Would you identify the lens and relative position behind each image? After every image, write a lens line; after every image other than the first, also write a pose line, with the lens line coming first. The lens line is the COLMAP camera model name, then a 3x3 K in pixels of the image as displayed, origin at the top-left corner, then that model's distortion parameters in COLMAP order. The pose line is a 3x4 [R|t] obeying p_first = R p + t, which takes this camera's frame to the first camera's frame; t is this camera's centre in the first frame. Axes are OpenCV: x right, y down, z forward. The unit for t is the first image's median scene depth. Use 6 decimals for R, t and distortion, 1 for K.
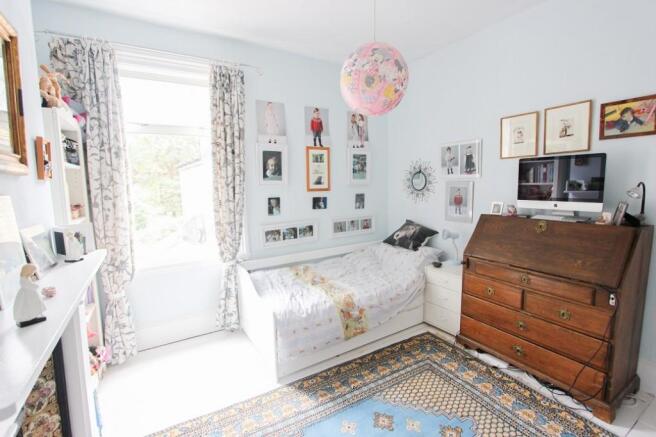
lens RADIAL K [[302.6, 0, 328.0], [0, 302.6, 218.5], [0, 0, 1]] dist [-0.013896, 0.000491]
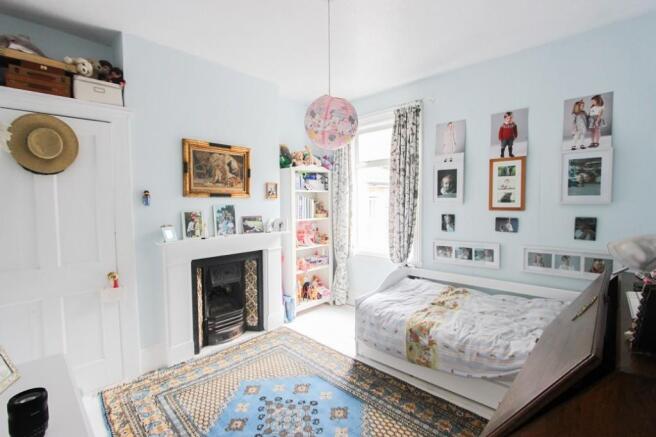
lens RADIAL K [[302.6, 0, 328.0], [0, 302.6, 218.5], [0, 0, 1]] dist [-0.013896, 0.000491]
pose [[0.255574, 0.071490, -0.964143, 0.687266], [-0.108835, 0.993051, 0.044783, -0.055783], [0.960644, 0.093487, 0.261578, 0.338369]]
